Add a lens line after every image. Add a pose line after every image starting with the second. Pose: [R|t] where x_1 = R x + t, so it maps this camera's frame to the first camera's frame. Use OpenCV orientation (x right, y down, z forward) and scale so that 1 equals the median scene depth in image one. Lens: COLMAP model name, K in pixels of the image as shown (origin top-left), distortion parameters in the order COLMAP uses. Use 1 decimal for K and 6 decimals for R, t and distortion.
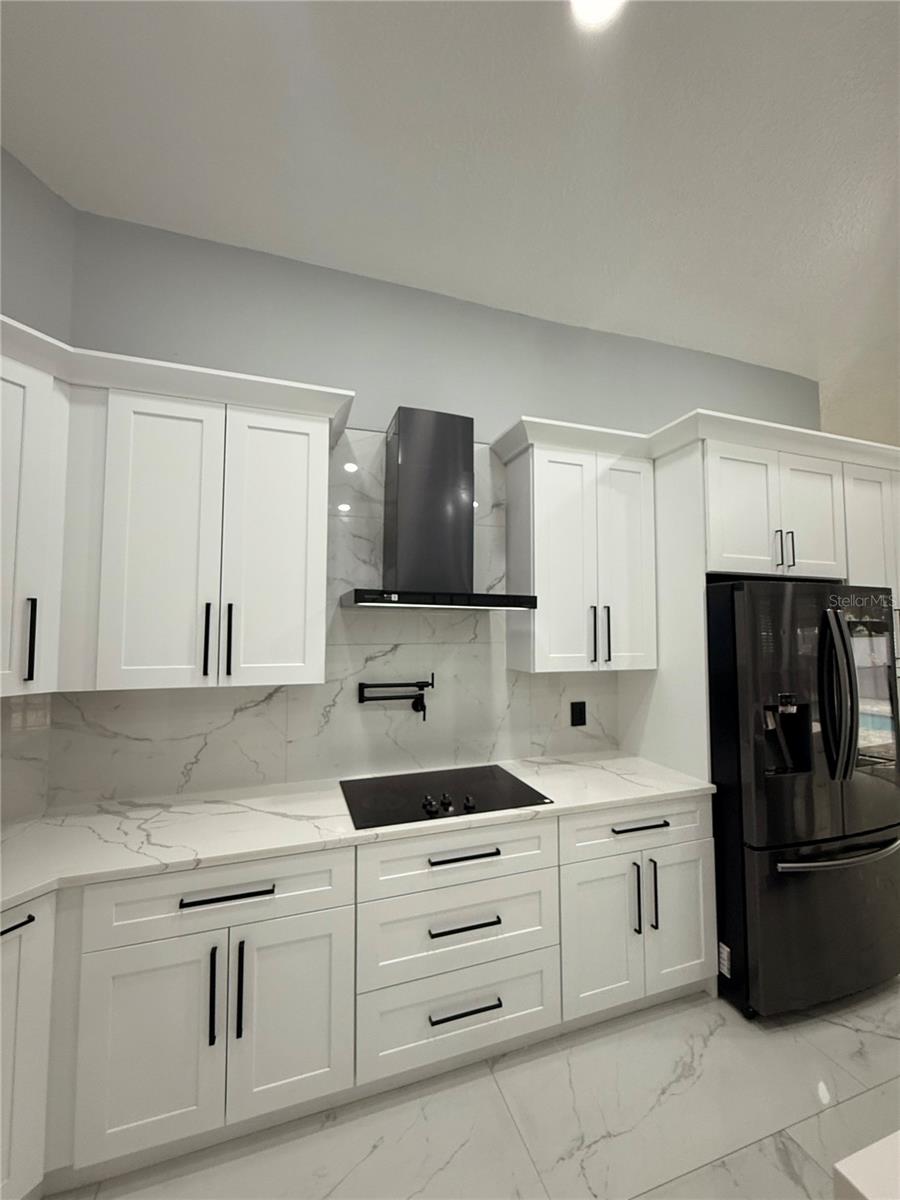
lens RADIAL K [[479.6, 0, 450.0], [0, 479.6, 600.0], [0, 0, 1]] dist [-0.001367, 0.000239]
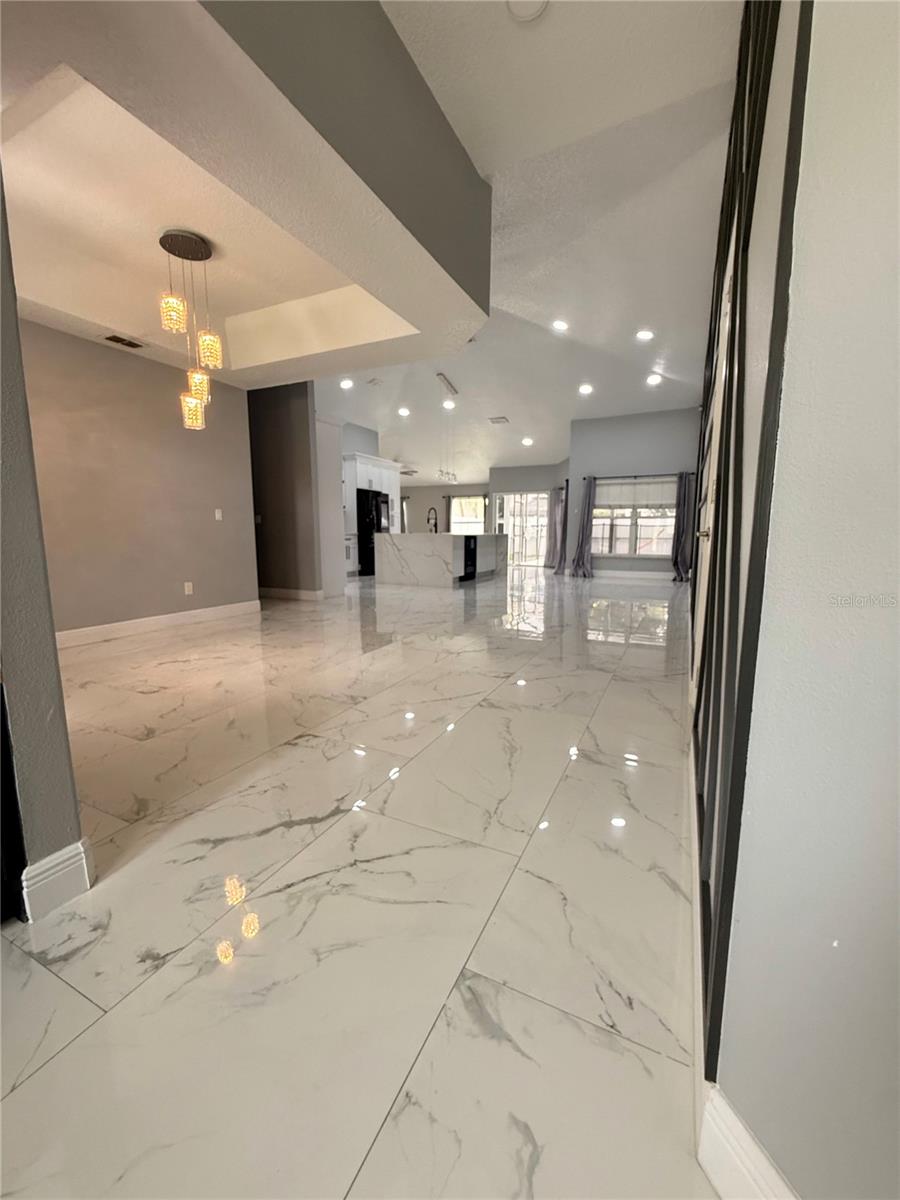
lens RADIAL K [[479.6, 0, 450.0], [0, 479.6, 600.0], [0, 0, 1]] dist [-0.001367, 0.000239]
pose [[0.708194, -0.099637, 0.698952, -2.079419], [-0.041864, 0.982323, 0.182450, 0.113609], [-0.704776, -0.158471, 0.691504, -2.884507]]
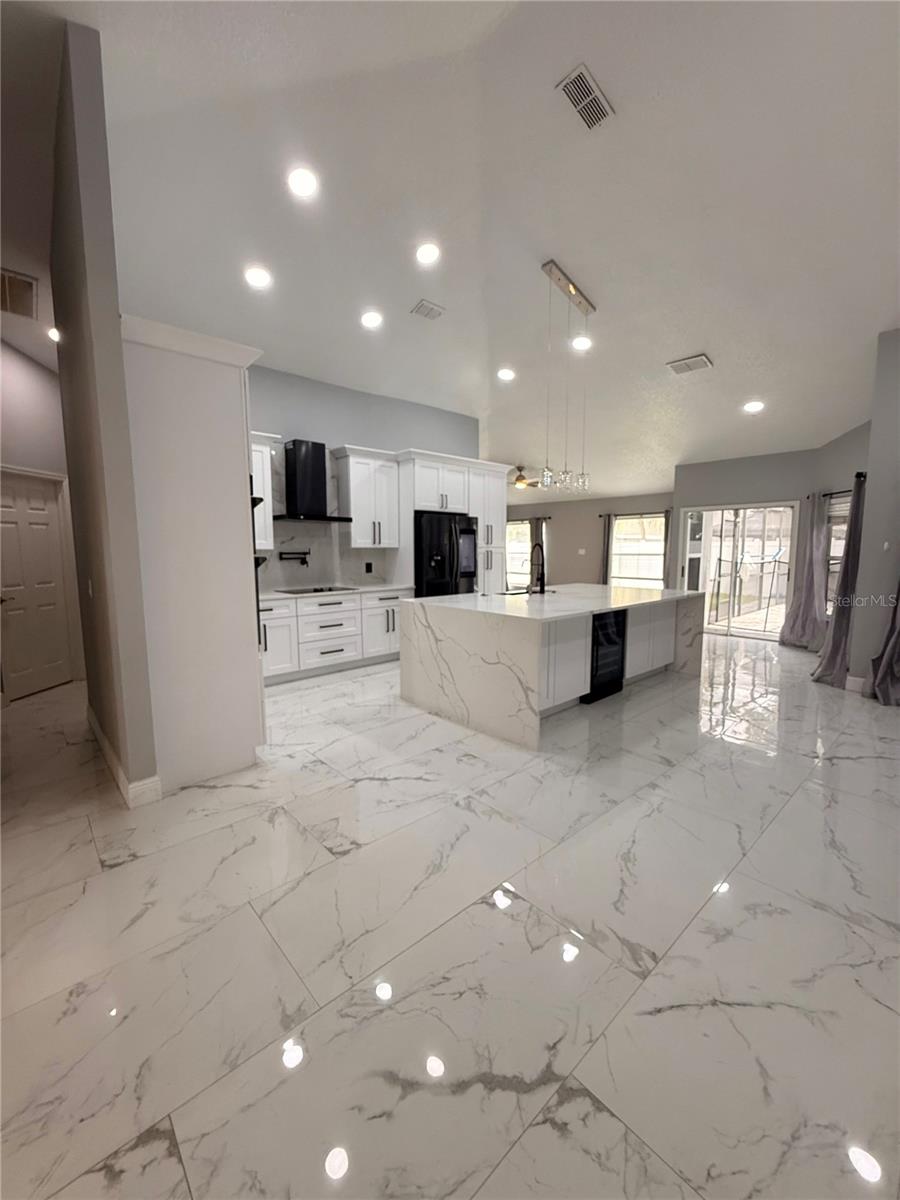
lens RADIAL K [[479.6, 0, 450.0], [0, 479.6, 600.0], [0, 0, 1]] dist [-0.001367, 0.000239]
pose [[0.919715, -0.045832, 0.389902, -0.343240], [-0.018646, 0.986941, 0.159997, 0.006524], [-0.392143, -0.154422, 0.906850, -1.542885]]
